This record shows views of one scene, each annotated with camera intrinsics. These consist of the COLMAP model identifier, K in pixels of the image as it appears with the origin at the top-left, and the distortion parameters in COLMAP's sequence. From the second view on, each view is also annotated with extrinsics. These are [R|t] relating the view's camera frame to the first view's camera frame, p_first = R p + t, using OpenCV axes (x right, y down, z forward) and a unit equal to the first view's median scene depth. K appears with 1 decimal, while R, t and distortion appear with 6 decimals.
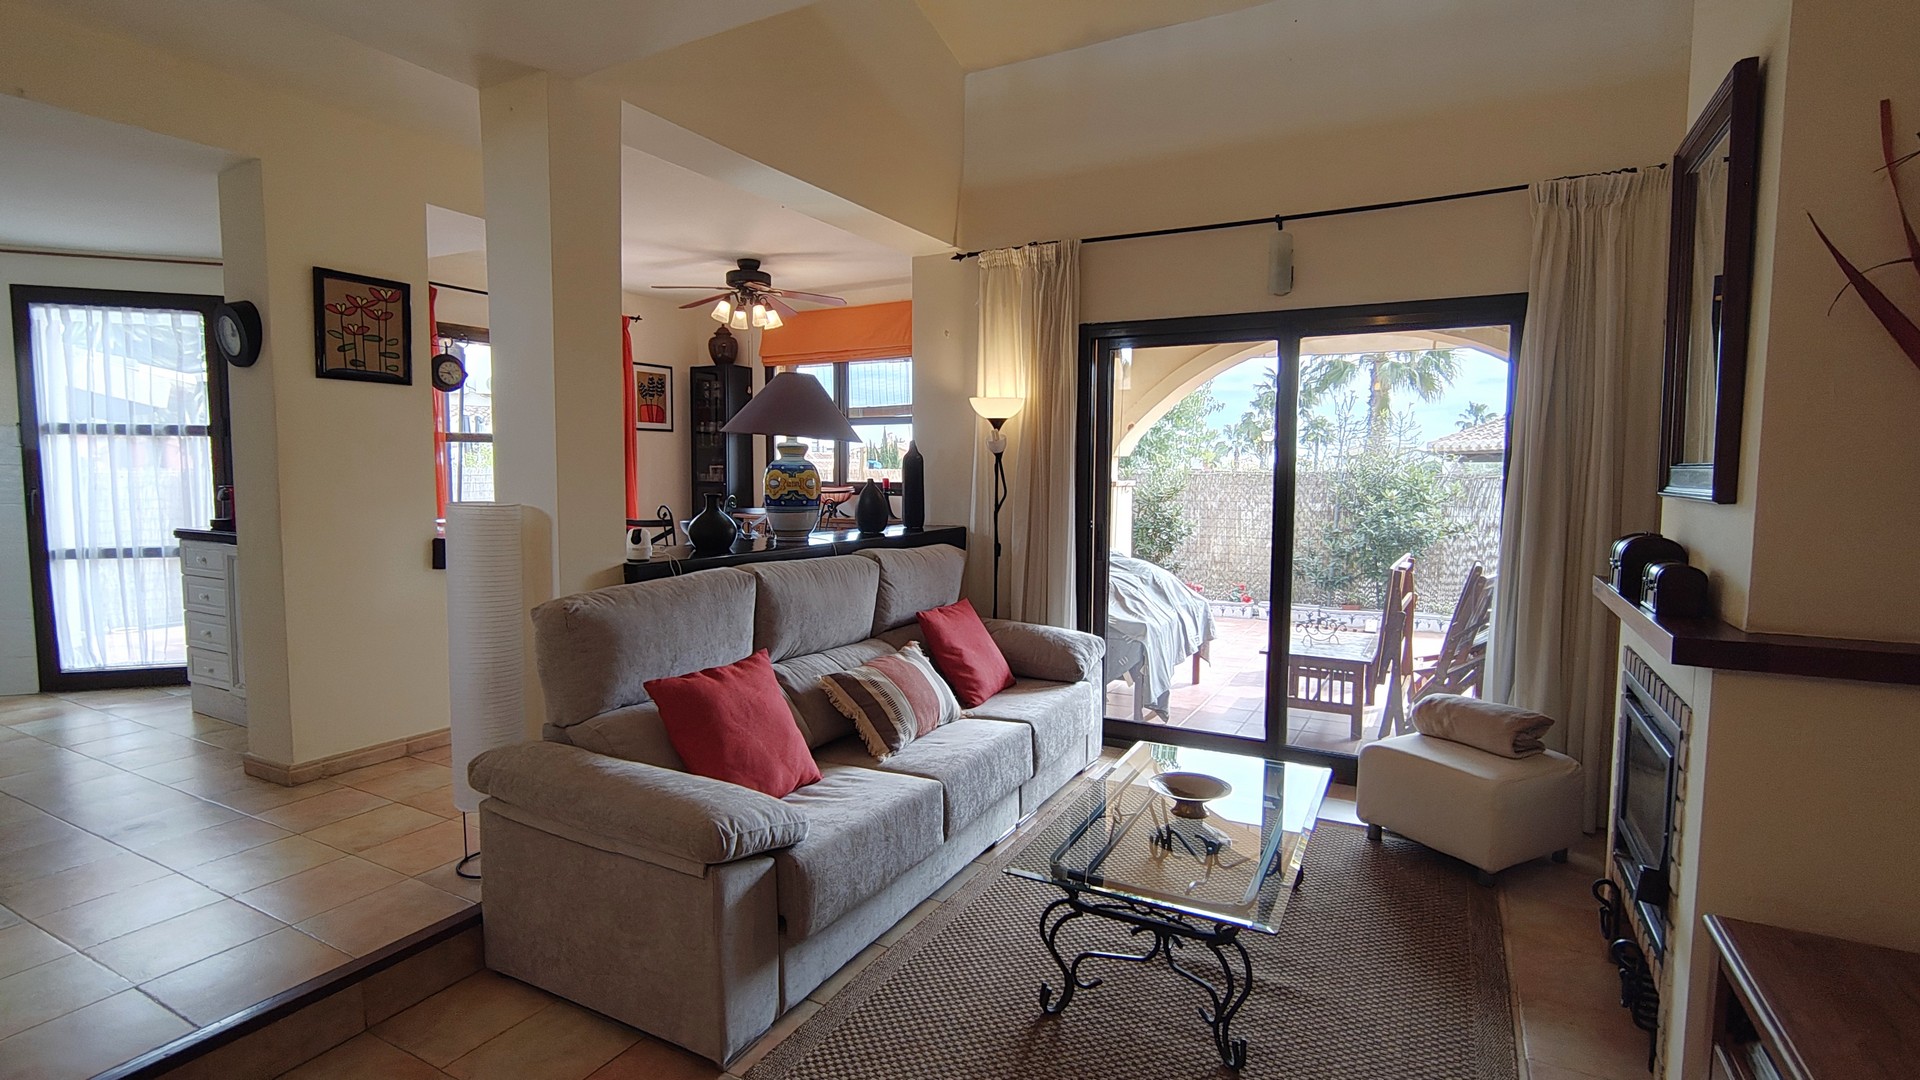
lens RADIAL K [[894.2, 0, 960.0], [0, 894.2, 540.0], [0, 0, 1]] dist [-0.006287, 0.008537]
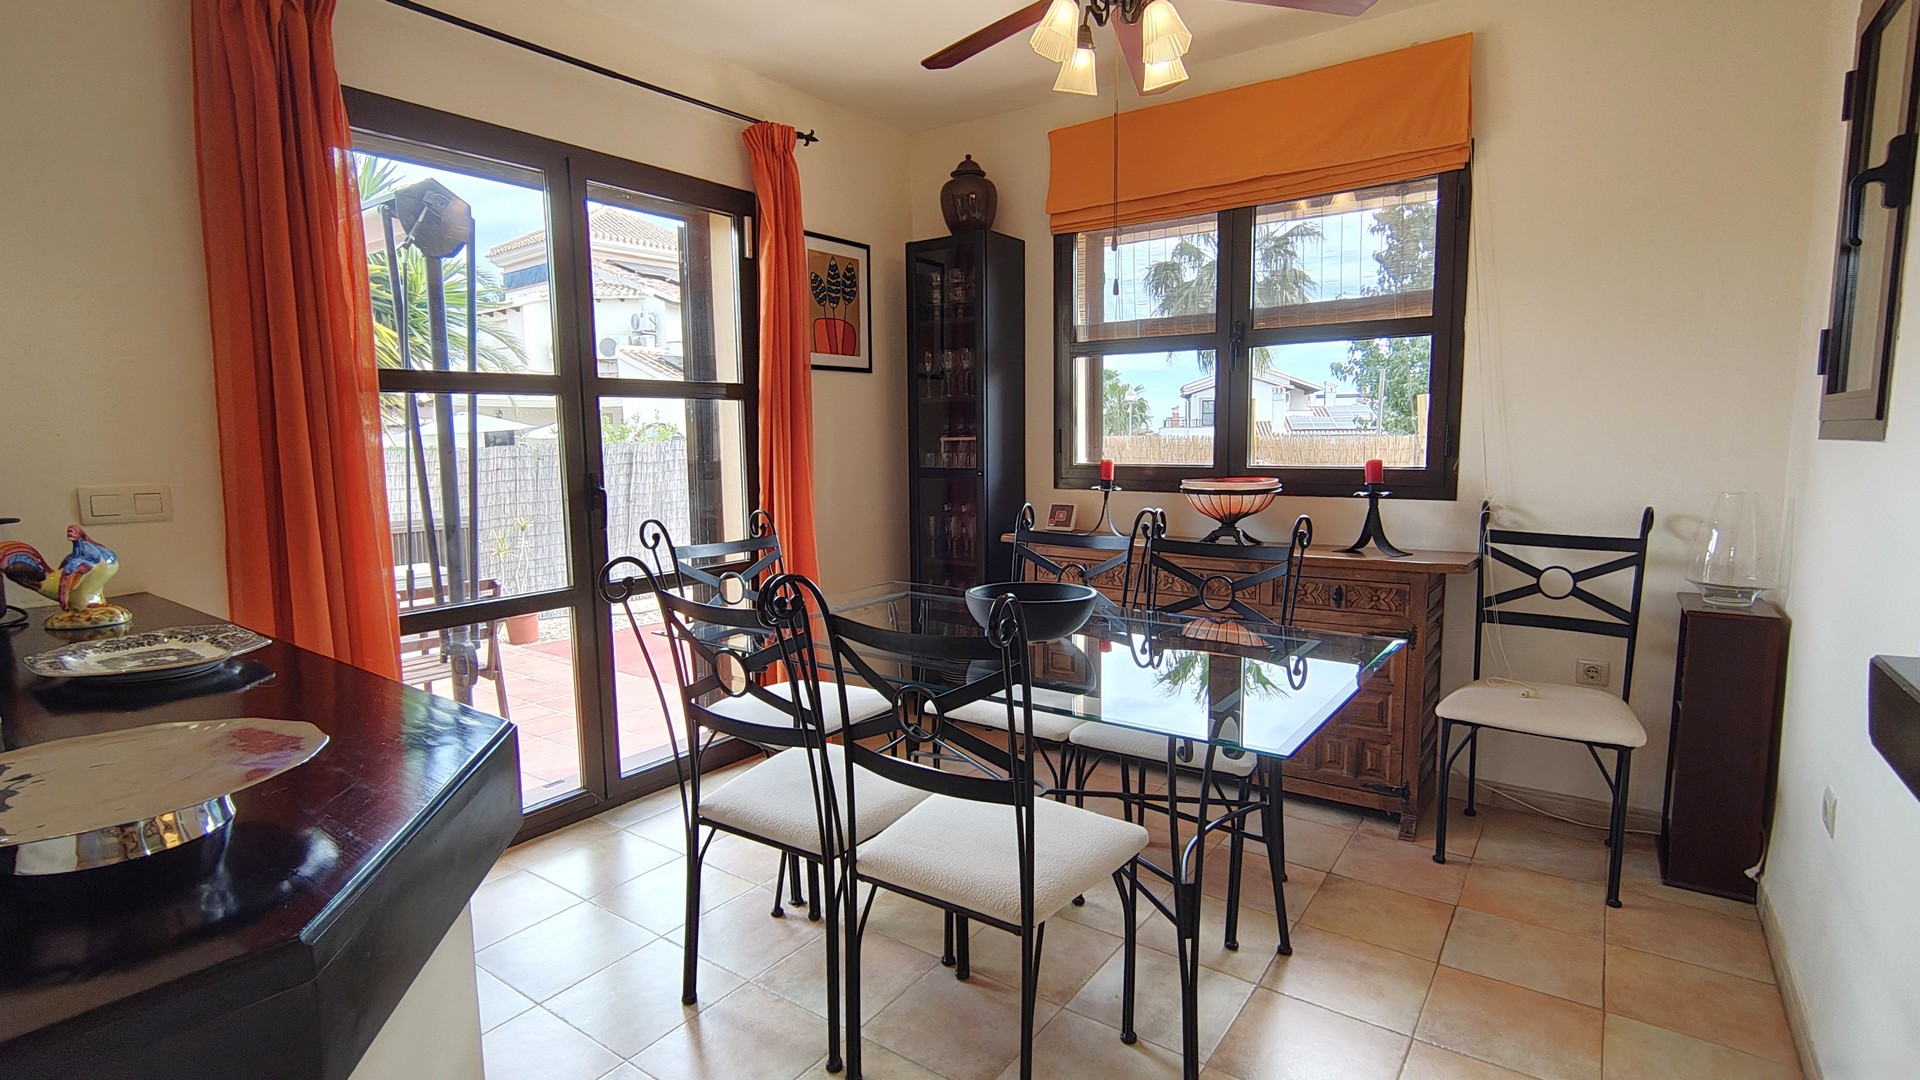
lens RADIAL K [[901.8, 0, 960.0], [0, 901.8, 540.0], [0, 0, 1]] dist [-0.001433, 0.001088]
pose [[0.992088, -0.000397, -0.125544, -0.402481], [0.005812, 0.999068, 0.042766, -0.089719], [0.125410, -0.043157, 0.991166, 0.946934]]
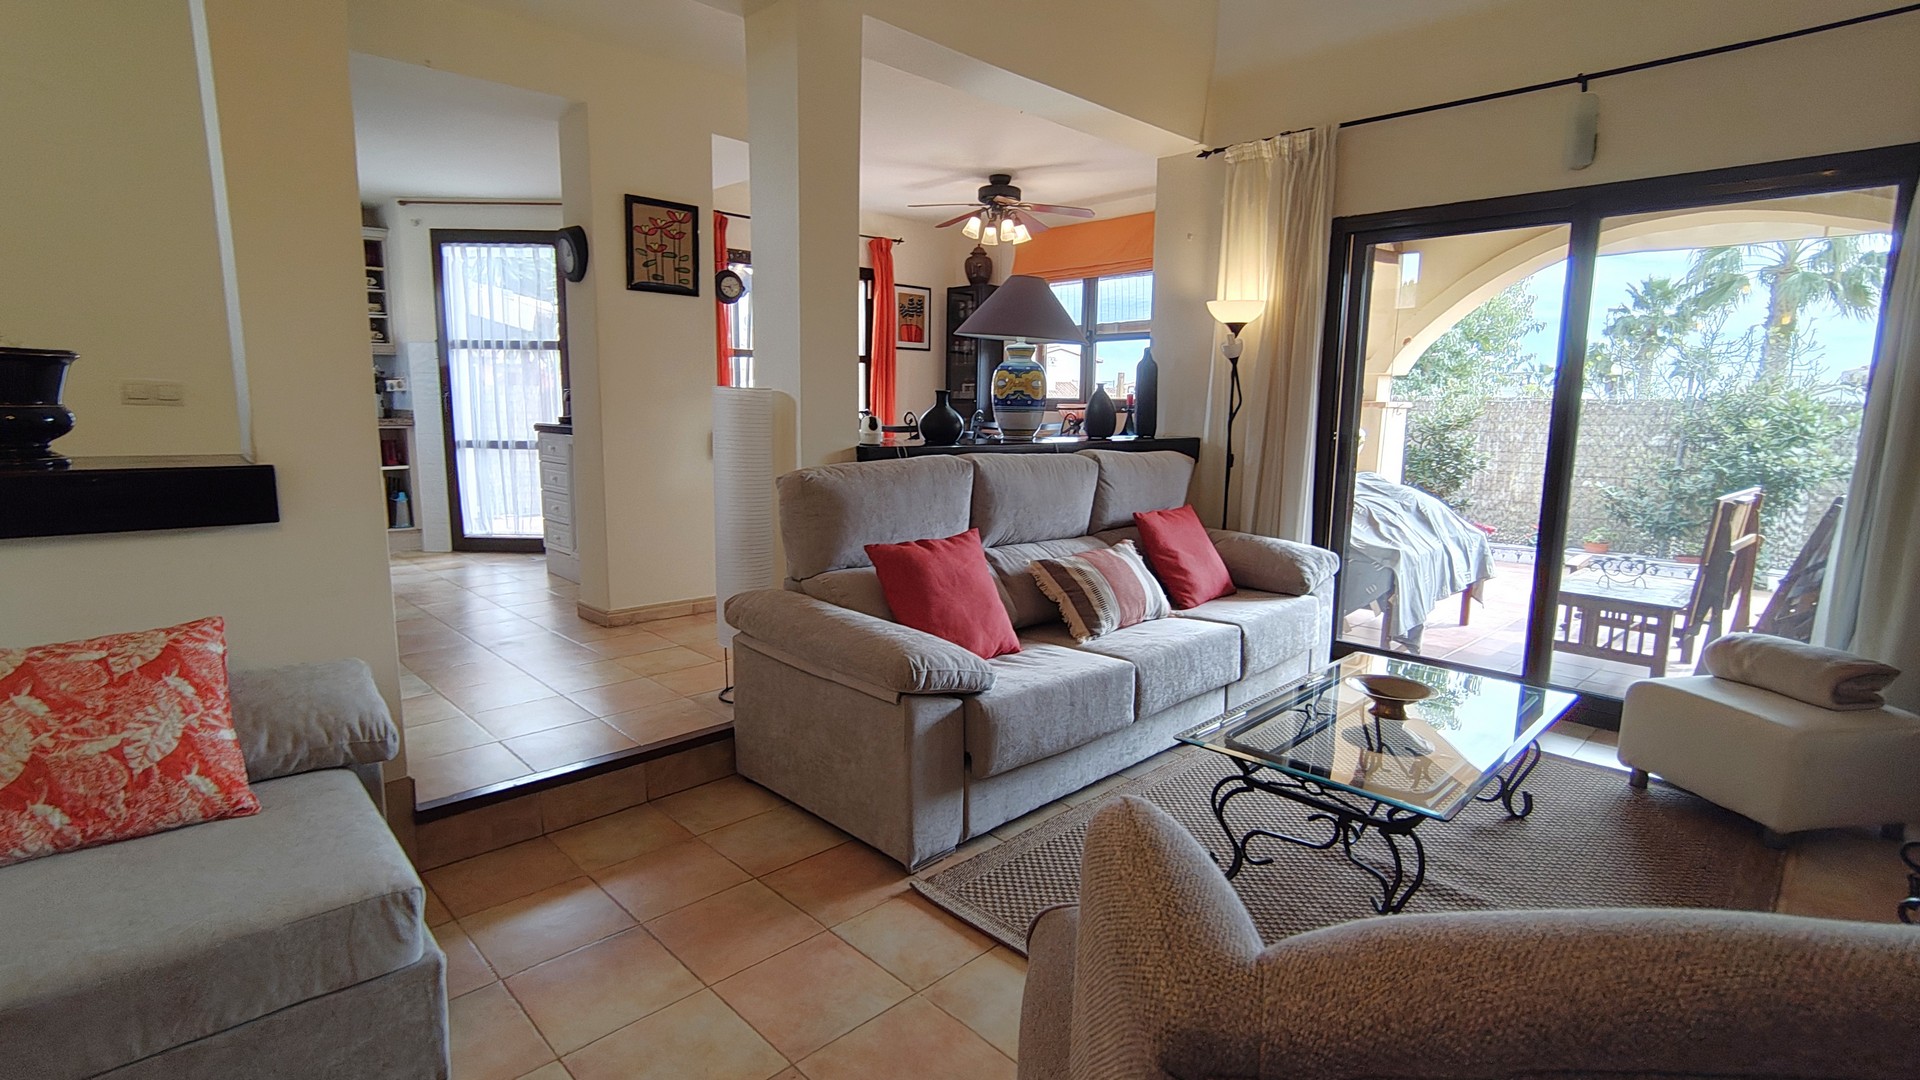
lens RADIAL K [[901.8, 0, 960.0], [0, 901.8, 540.0], [0, 0, 1]] dist [-0.001433, 0.001088]
pose [[0.956793, 0.052102, -0.286064, 0.055093], [-0.031941, 0.996694, 0.074701, 0.039824], [0.289011, -0.062337, 0.955294, -0.034116]]
